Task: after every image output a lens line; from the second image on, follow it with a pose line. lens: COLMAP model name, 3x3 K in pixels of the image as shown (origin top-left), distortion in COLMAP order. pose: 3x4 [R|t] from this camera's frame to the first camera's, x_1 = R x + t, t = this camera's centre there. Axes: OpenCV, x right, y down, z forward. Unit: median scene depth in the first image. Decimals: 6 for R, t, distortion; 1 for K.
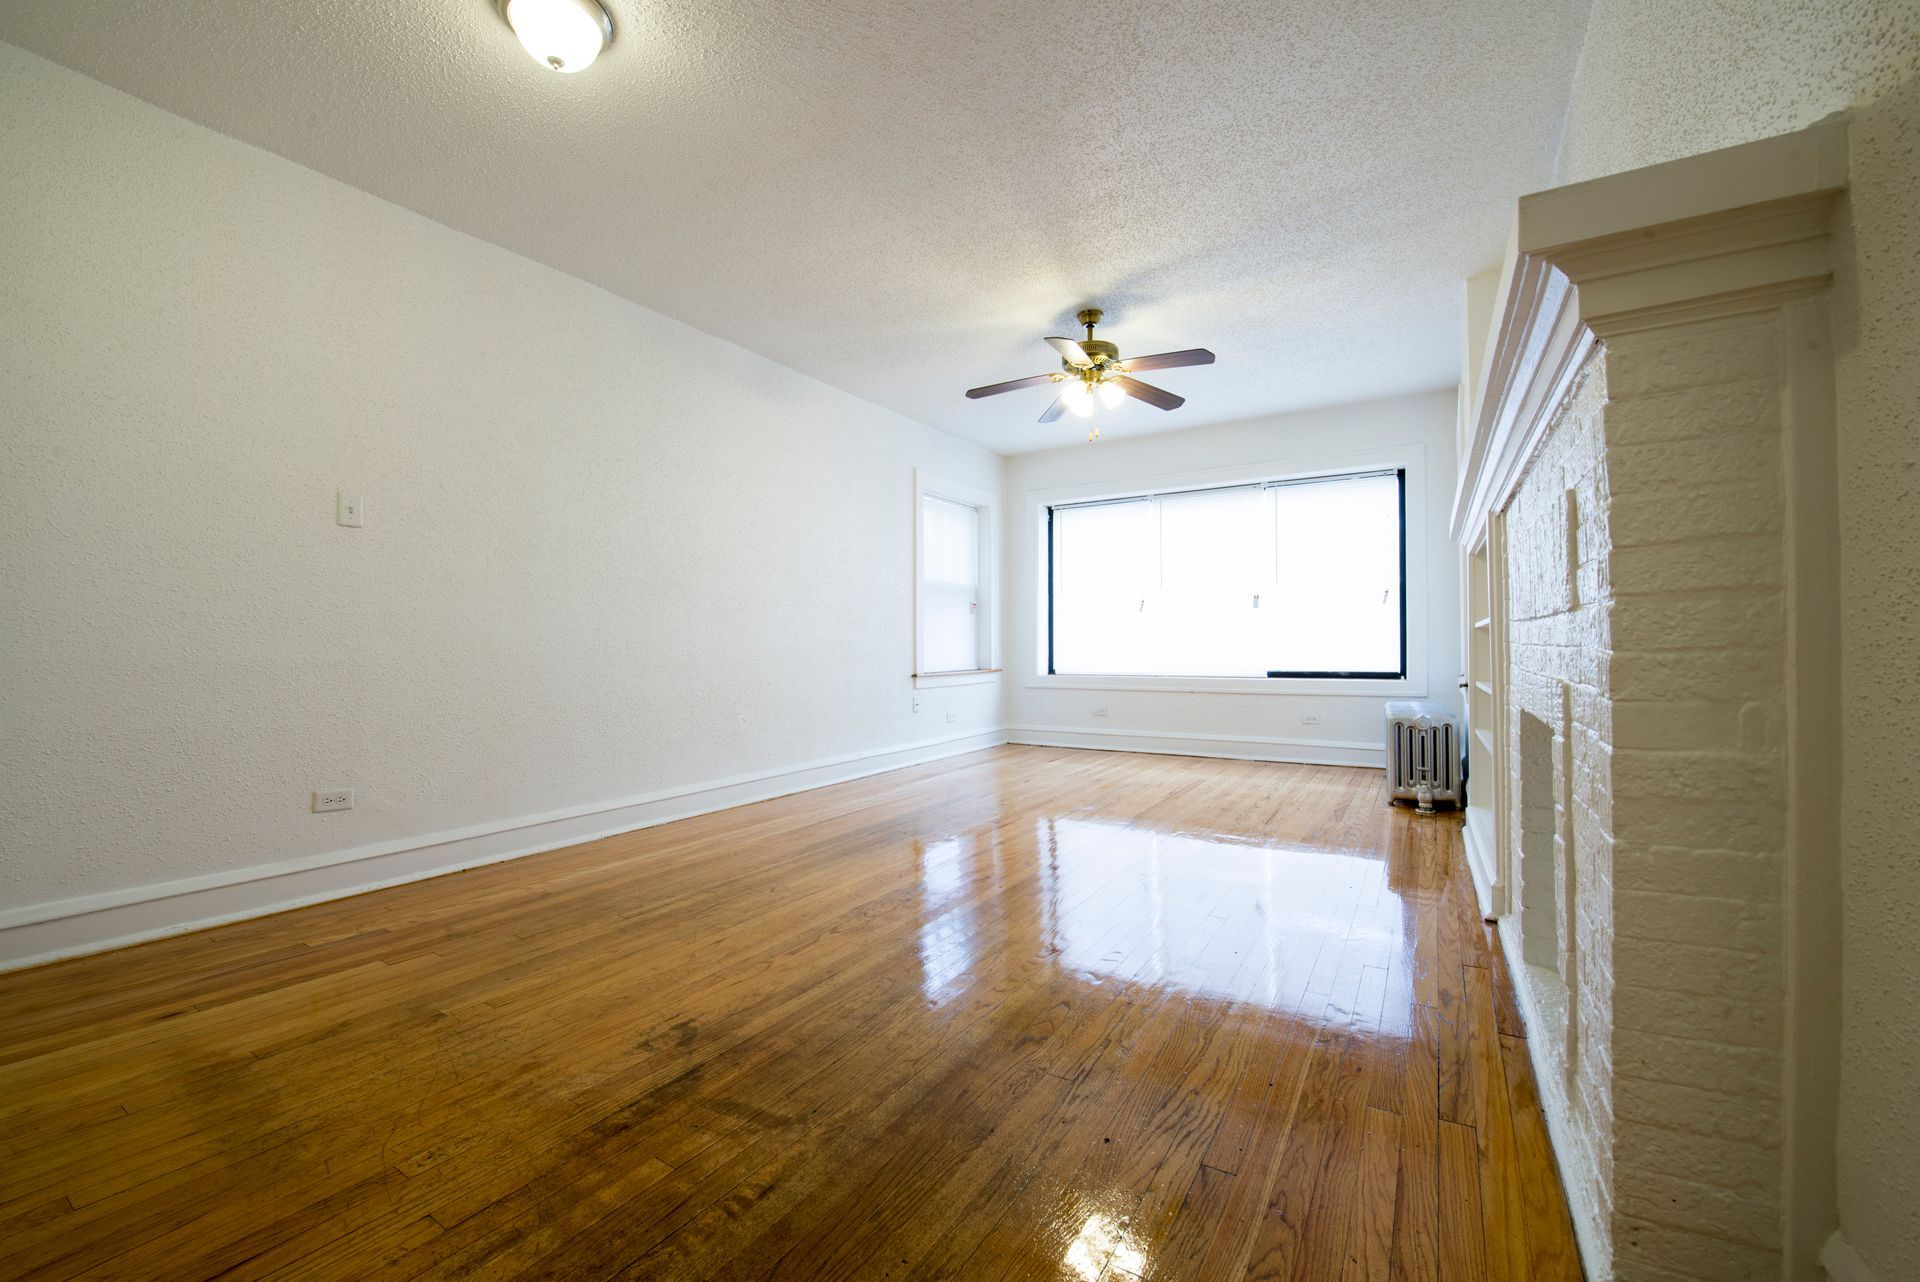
lens RADIAL K [[757.6, 0, 988.8], [0, 757.6, 641.6], [0, 0, 1]] dist [-0.001049, -0.005539]
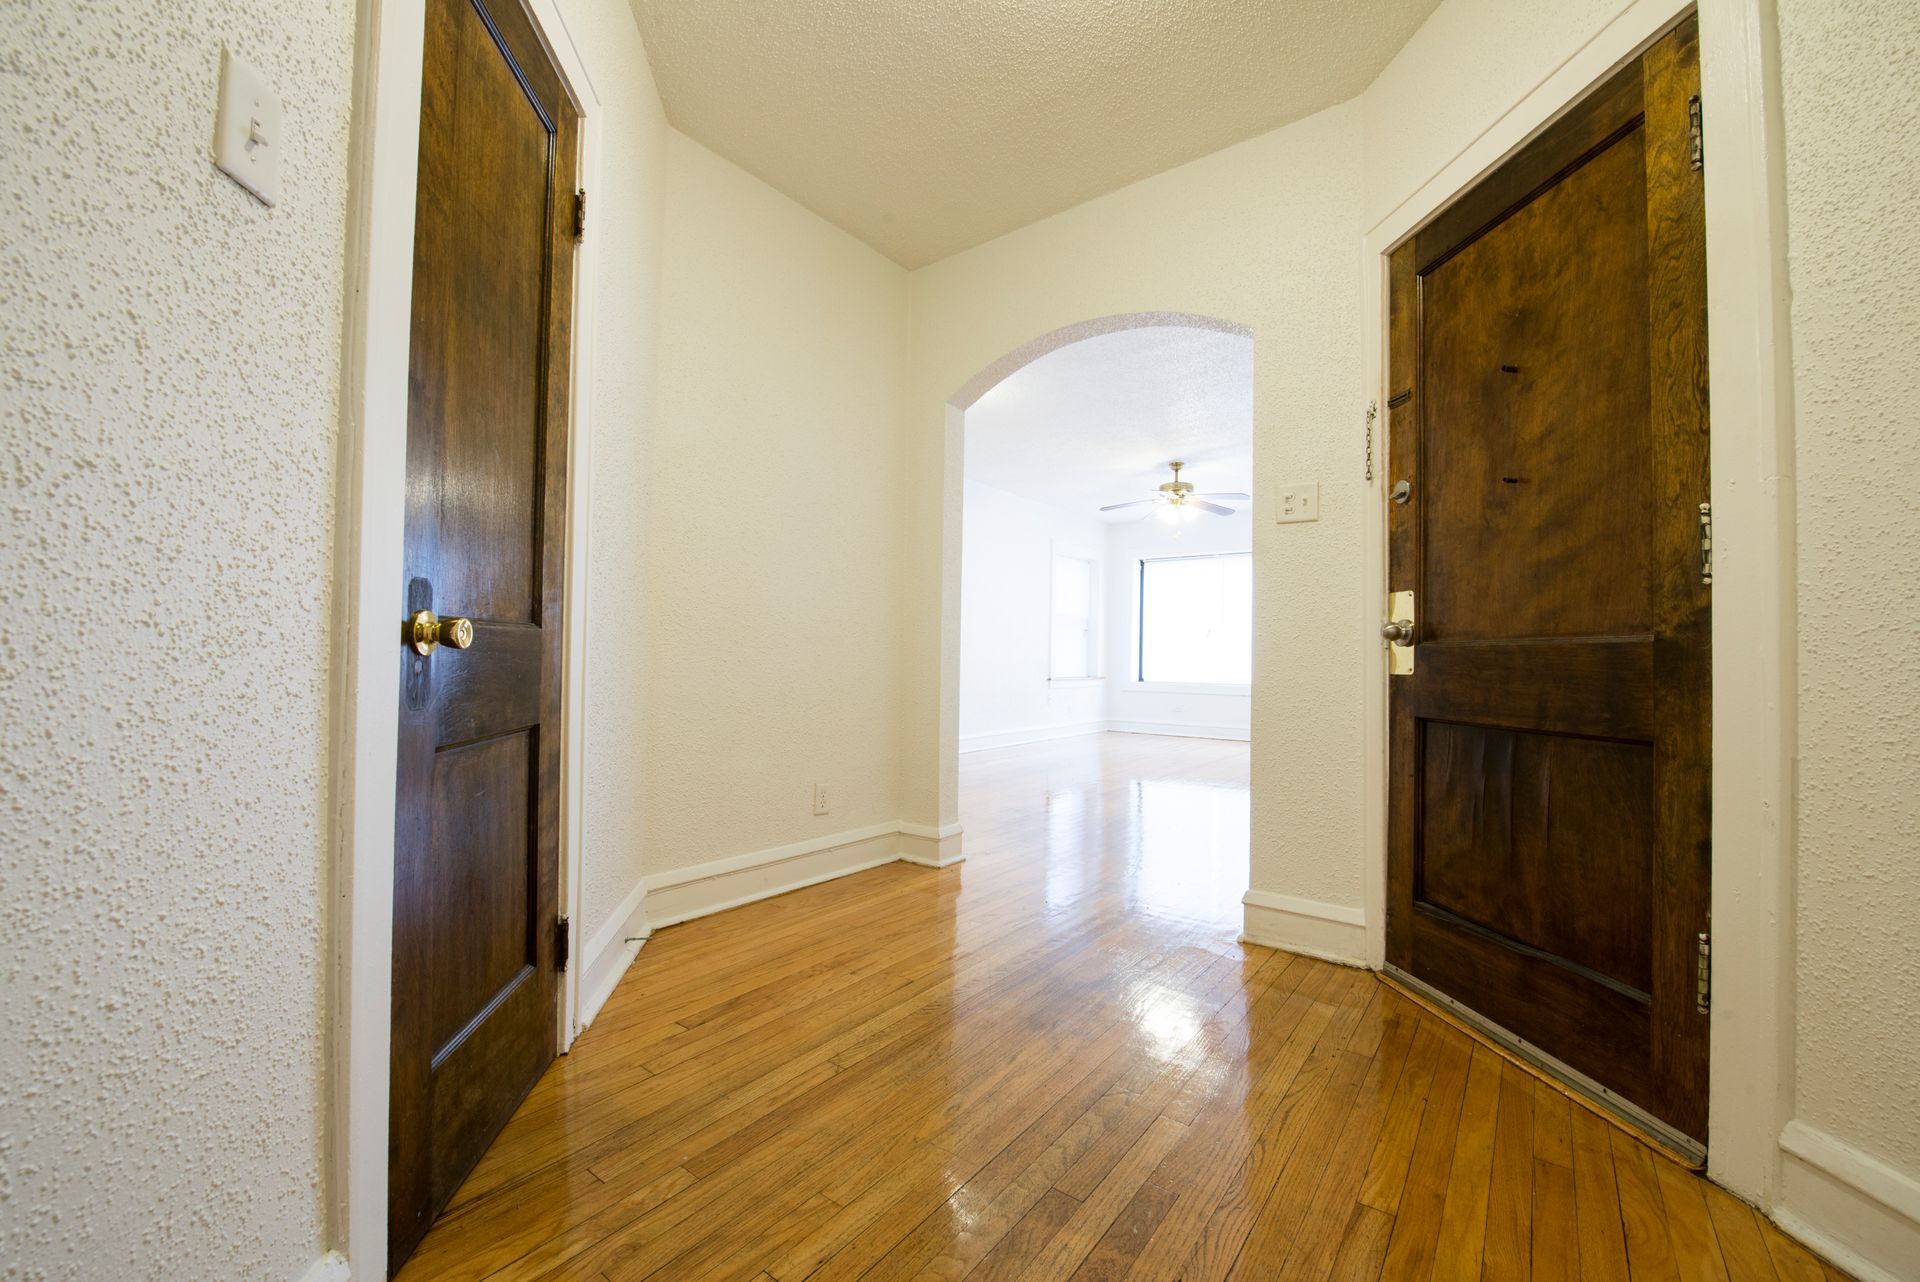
lens RADIAL K [[783.2, 0, 960.0], [0, 783.2, 641.0], [0, 0, 1]] dist [-0.009774, -0.000080]
pose [[0.992793, 0.018011, -0.118479, -0.093471], [-0.020190, 0.999648, -0.017217, 0.001048], [0.118127, 0.019485, 0.992807, -0.553535]]
